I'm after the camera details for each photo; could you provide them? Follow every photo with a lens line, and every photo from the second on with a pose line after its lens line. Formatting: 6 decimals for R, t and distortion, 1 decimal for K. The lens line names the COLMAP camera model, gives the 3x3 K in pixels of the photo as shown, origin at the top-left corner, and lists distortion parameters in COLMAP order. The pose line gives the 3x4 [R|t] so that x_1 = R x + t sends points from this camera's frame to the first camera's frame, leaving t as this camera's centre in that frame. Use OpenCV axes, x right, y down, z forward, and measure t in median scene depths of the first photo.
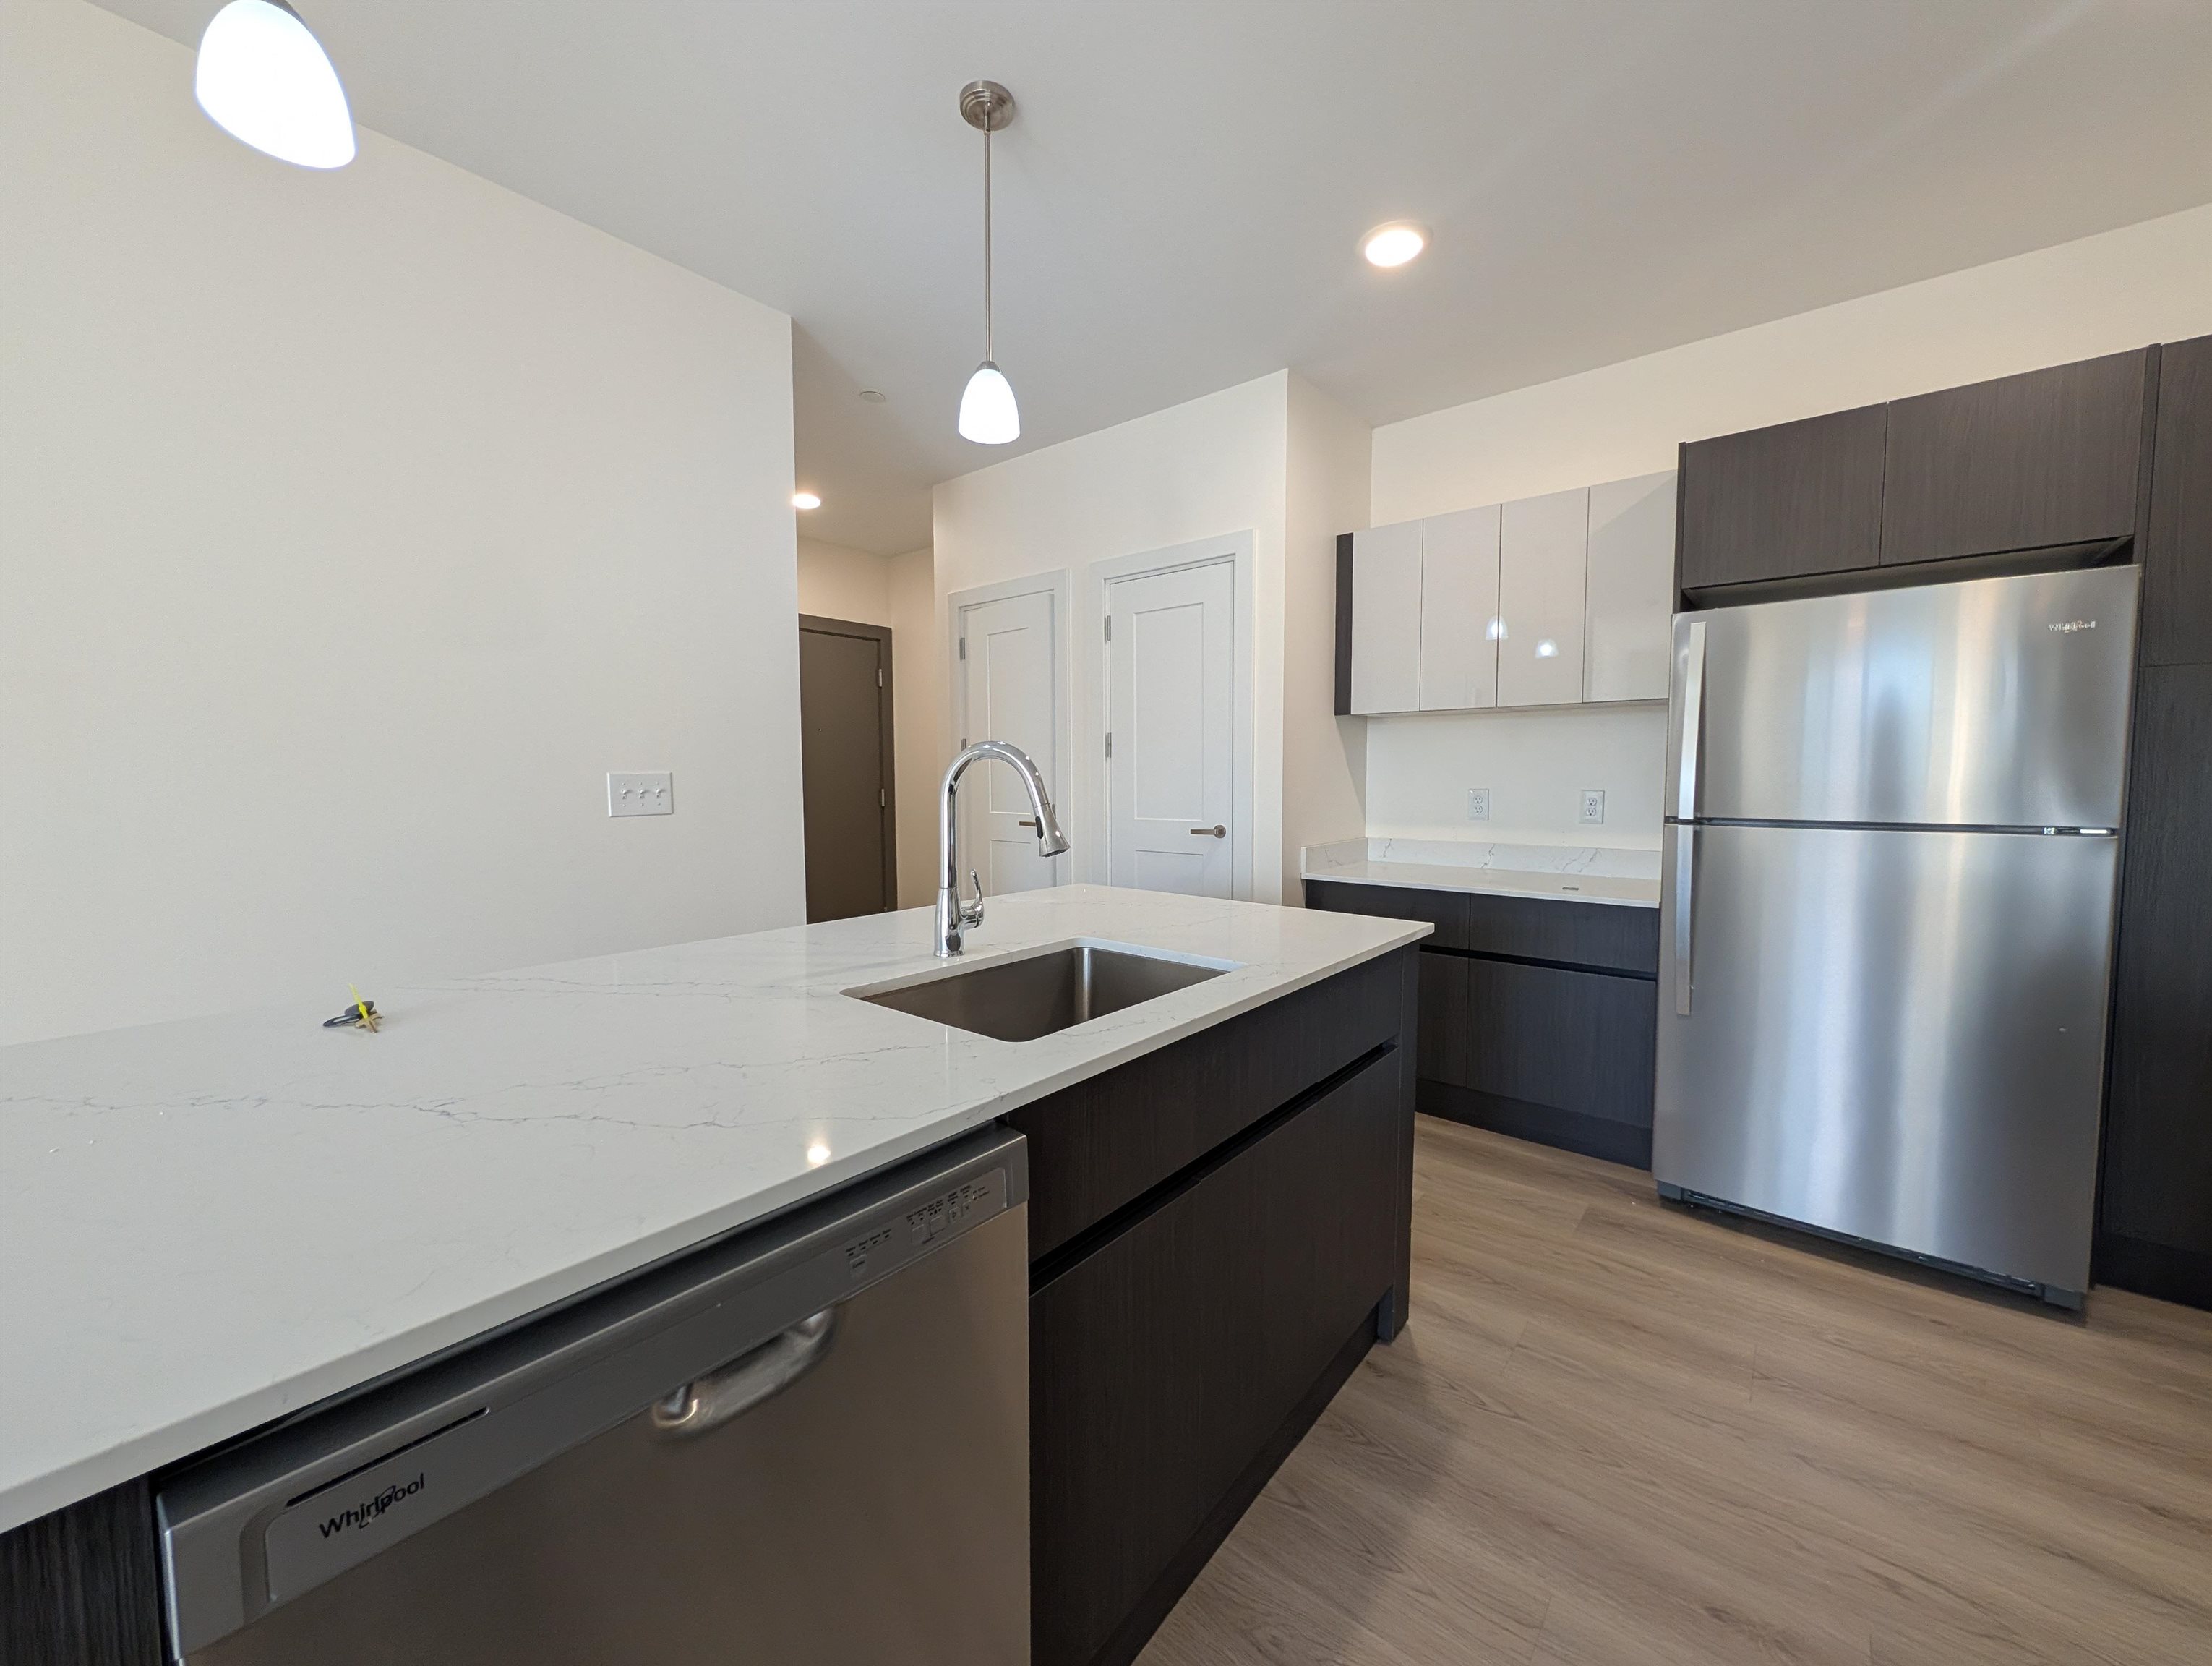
lens RADIAL K [[854.6, 0, 1112.1], [0, 854.6, 829.1], [0, 0, 1]] dist [0.002300, 0.000165]
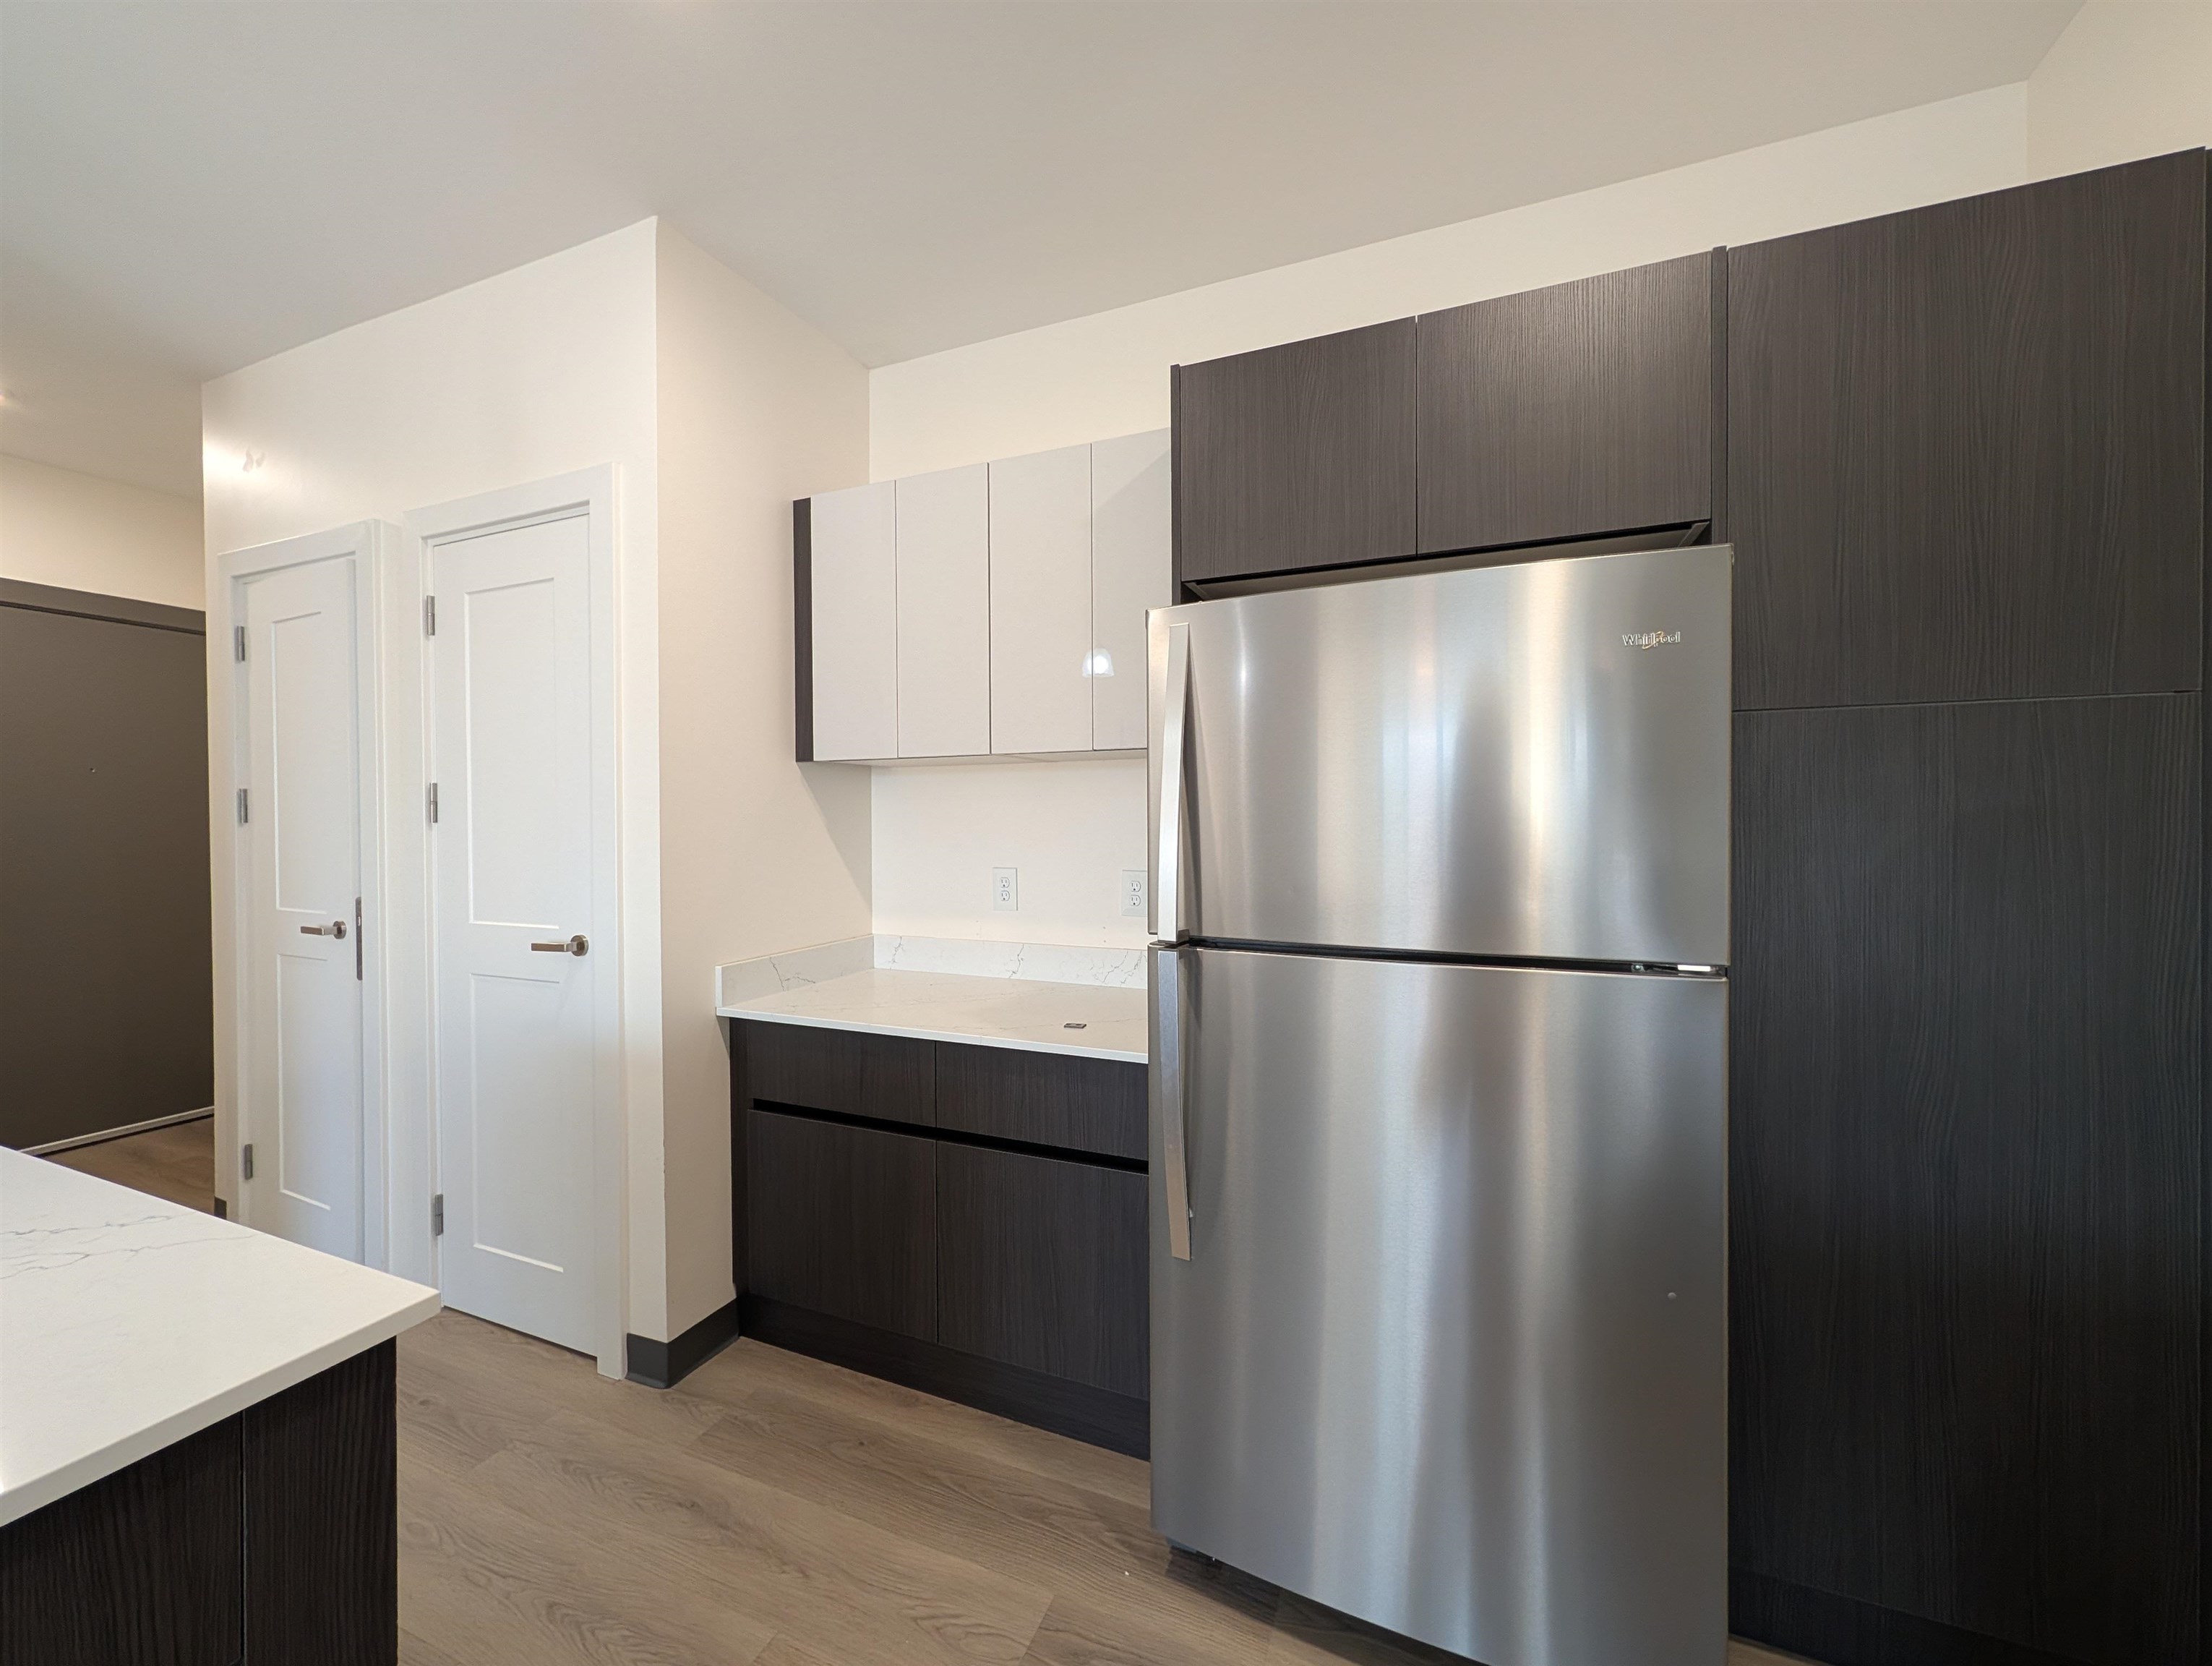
lens RADIAL K [[854.6, 0, 1112.1], [0, 854.6, 829.1], [0, 0, 1]] dist [0.002300, 0.000165]
pose [[0.956401, -0.005346, 0.292006, 0.370561], [0.020678, 0.998563, -0.049445, -0.050423], [-0.291322, 0.053328, 0.955137, 0.347193]]
